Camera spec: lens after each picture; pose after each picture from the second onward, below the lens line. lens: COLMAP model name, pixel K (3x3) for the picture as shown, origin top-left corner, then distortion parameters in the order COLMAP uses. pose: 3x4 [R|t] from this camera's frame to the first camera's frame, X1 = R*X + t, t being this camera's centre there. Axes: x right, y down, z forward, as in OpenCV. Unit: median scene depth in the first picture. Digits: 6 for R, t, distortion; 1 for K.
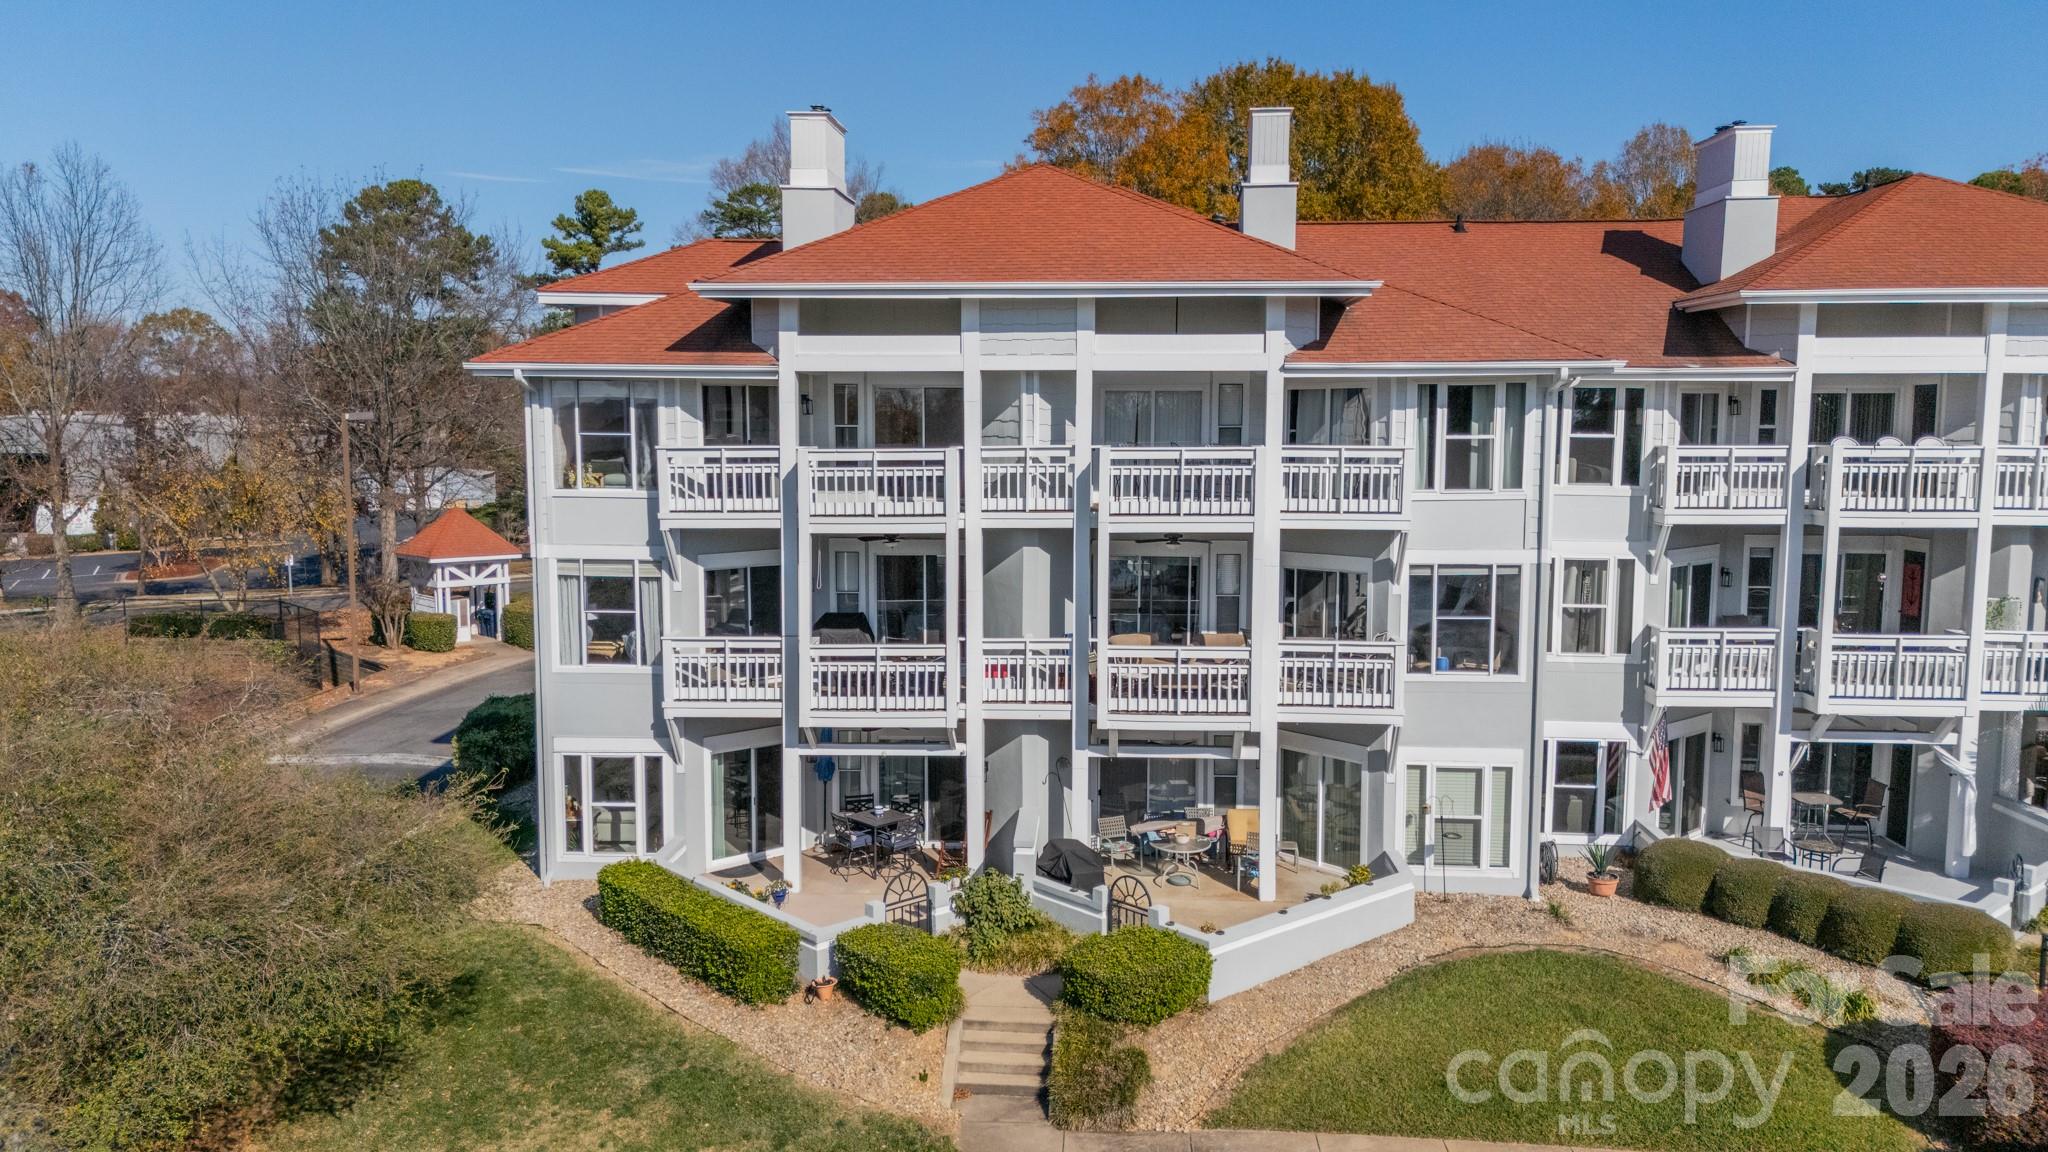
lens RADIAL K [[1503.4, 0, 1024.0], [0, 1503.4, 576.0], [0, 0, 1]] dist [0.074593, -0.051247]
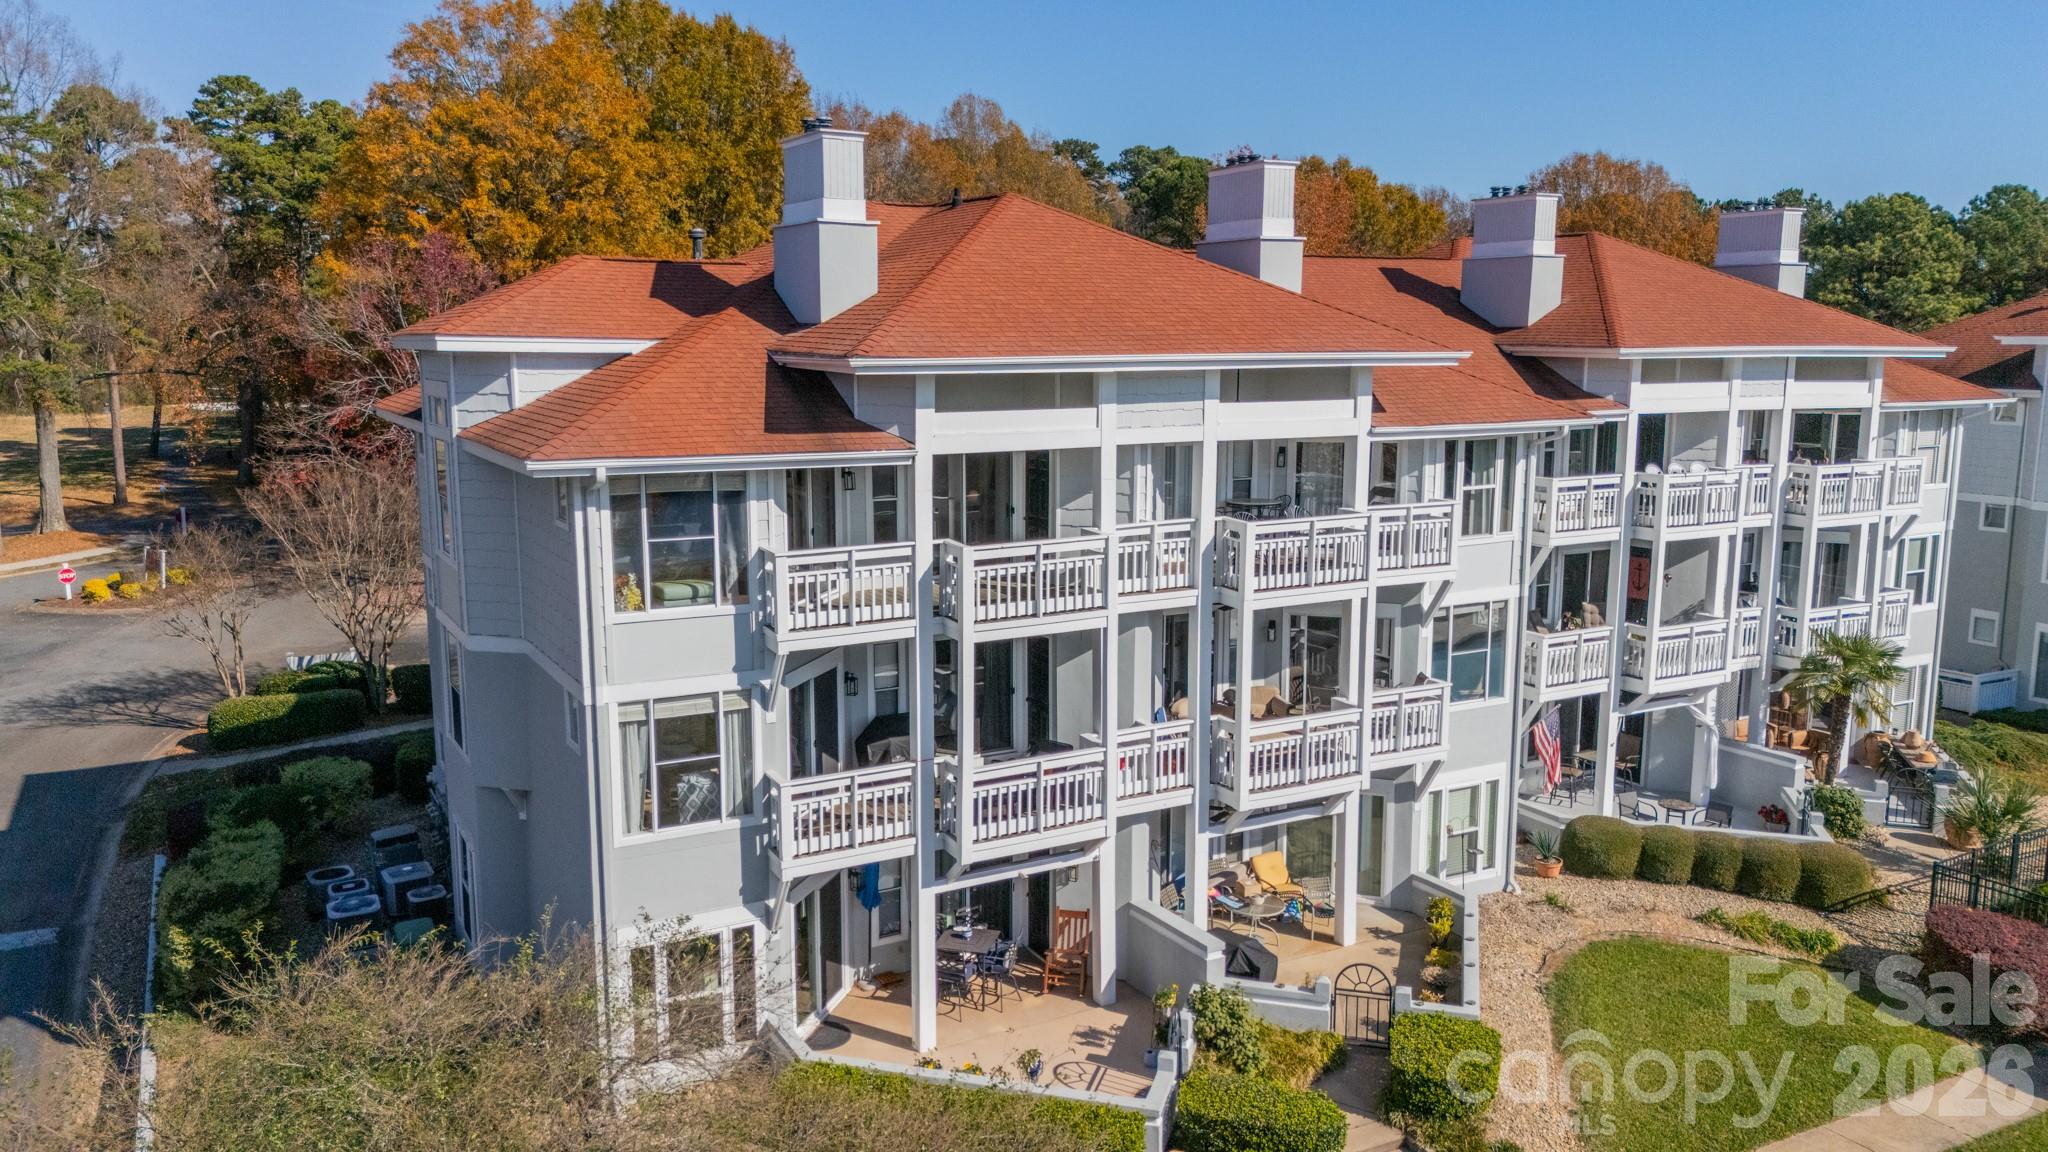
lens RADIAL K [[1503.4, 0, 1024.0], [0, 1503.4, 576.0], [0, 0, 1]] dist [0.074593, -0.051247]
pose [[0.848086, -0.085824, 0.522862, -0.545519], [0.057487, 0.995874, 0.070222, -0.121252], [-0.526731, -0.029496, 0.849520, 0.244147]]
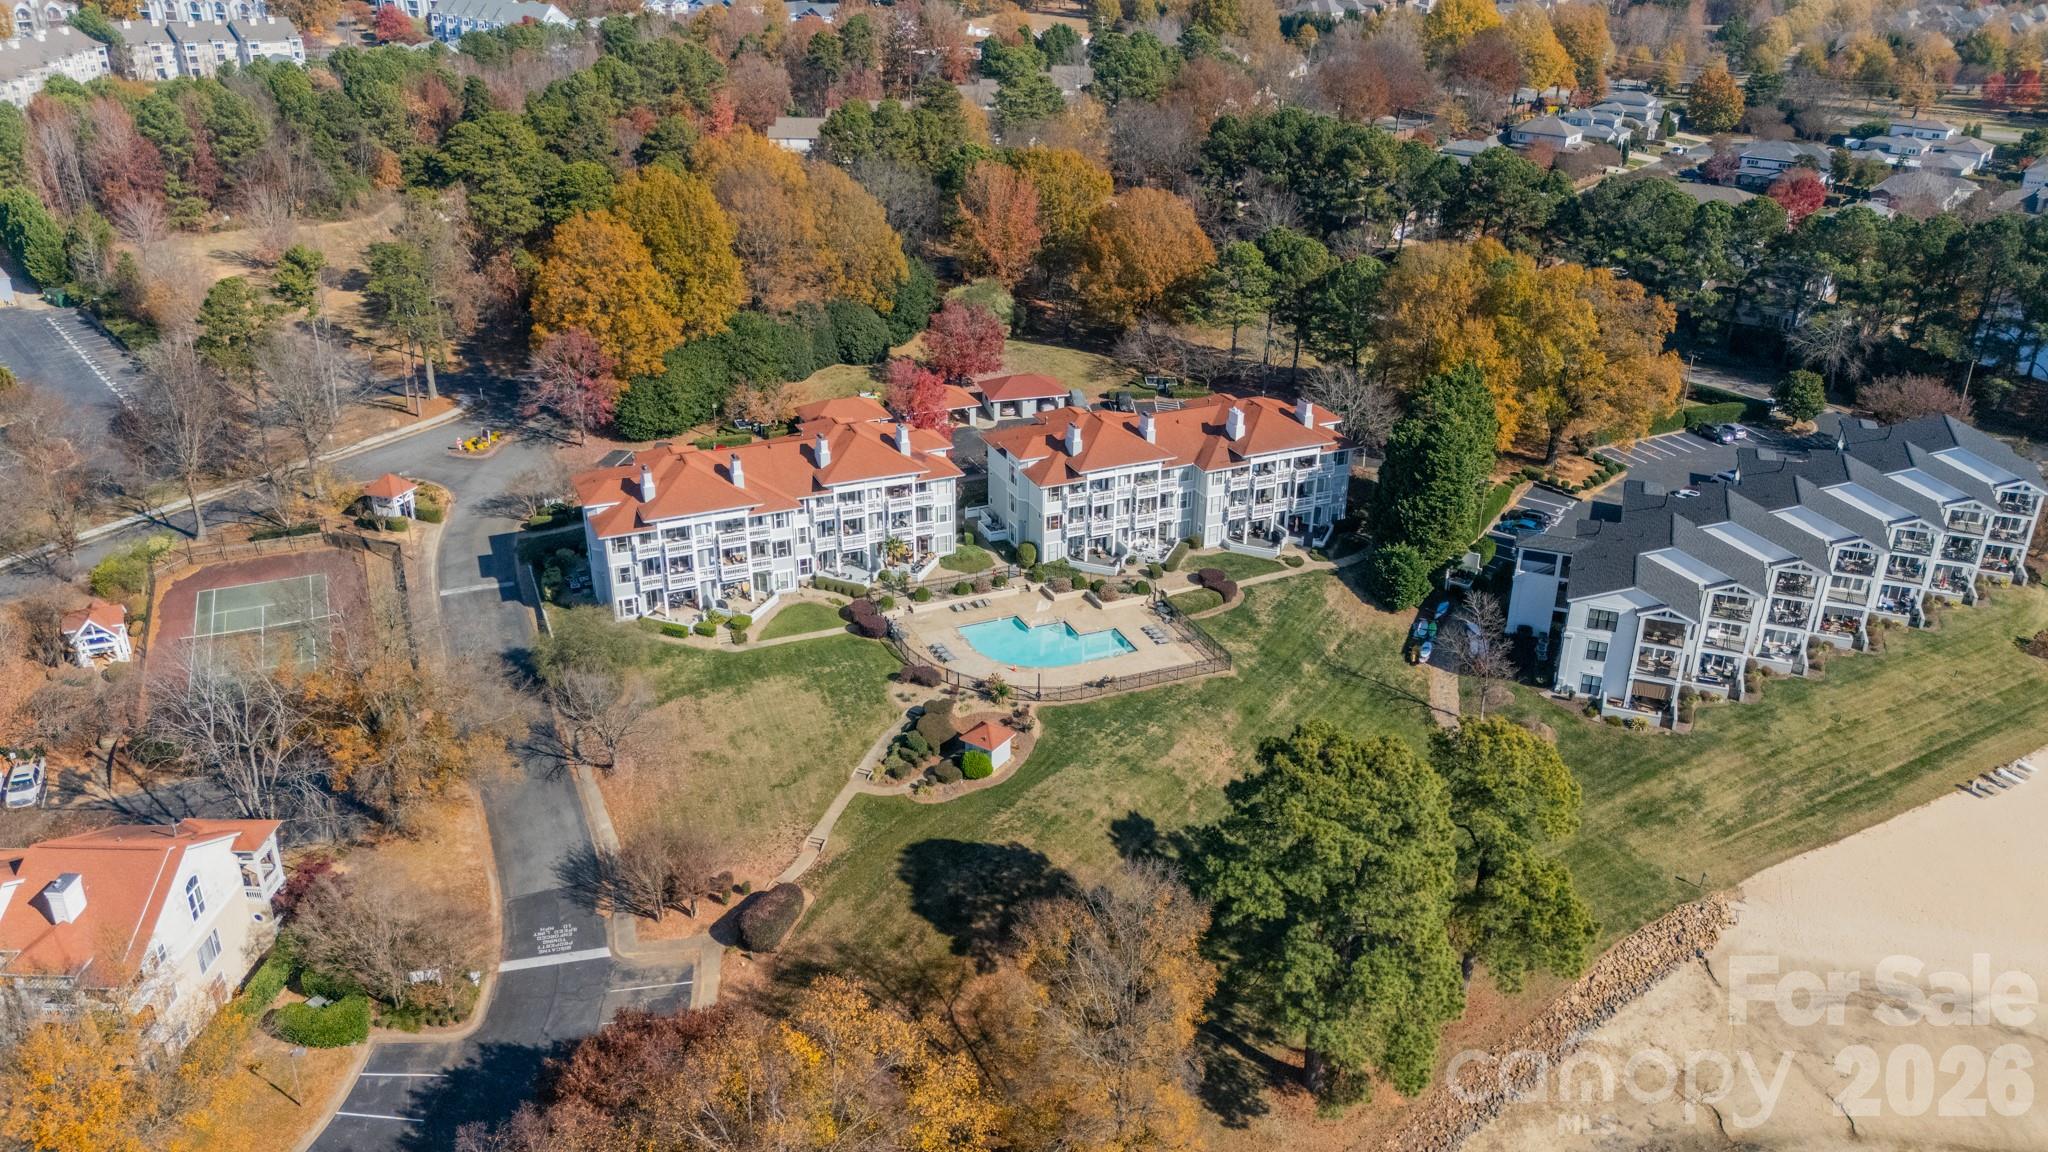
lens RADIAL K [[1480.0, 0, 1015.2], [0, 1480.0, 567.6], [0, 0, 1]] dist [0.156432, -0.000542]
pose [[0.894150, -0.190118, 0.405403, -1.205550], [0.043576, 0.938035, 0.343790, -1.787642], [-0.445643, -0.289734, 0.847028, -4.150404]]
